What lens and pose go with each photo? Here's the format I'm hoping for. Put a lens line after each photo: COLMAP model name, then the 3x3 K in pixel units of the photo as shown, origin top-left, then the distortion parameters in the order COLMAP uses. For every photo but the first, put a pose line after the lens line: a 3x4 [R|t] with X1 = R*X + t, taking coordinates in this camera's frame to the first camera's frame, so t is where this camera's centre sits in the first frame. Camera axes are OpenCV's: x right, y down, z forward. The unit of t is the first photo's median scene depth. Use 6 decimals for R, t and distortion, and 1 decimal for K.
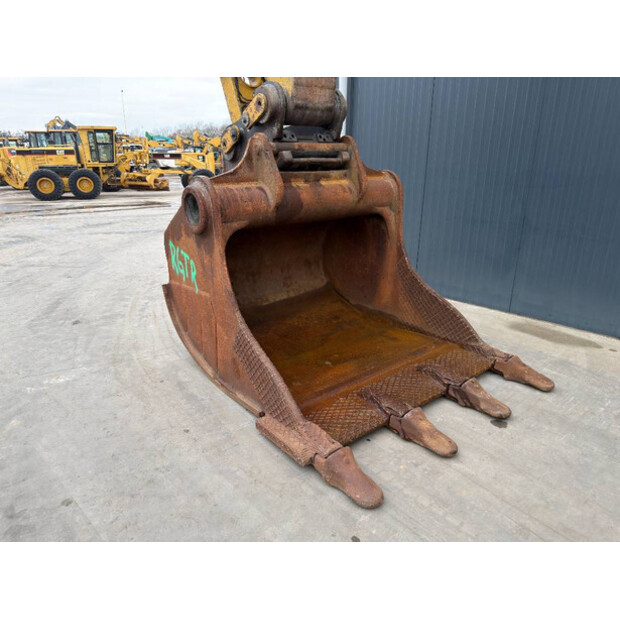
lens RADIAL K [[440.7, 0, 308.2], [0, 440.7, 311.1], [0, 0, 1]] dist [-0.000604, -0.005723]
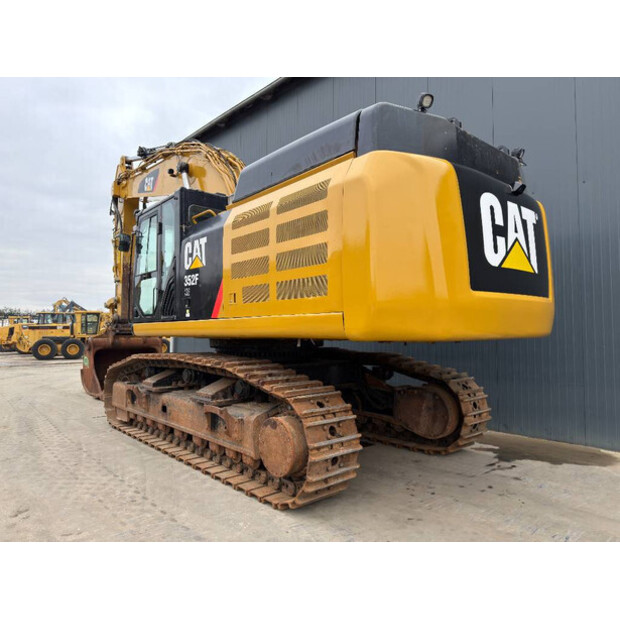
lens RADIAL K [[440.7, 0, 311.5], [0, 440.7, 310.7], [0, 0, 1]] dist [-0.000604, -0.005723]
pose [[0.999601, 0.001471, 0.028194, 0.209516], [0.009102, 0.928536, -0.371132, 0.124190], [-0.026725, 0.371240, 0.928152, -0.363367]]
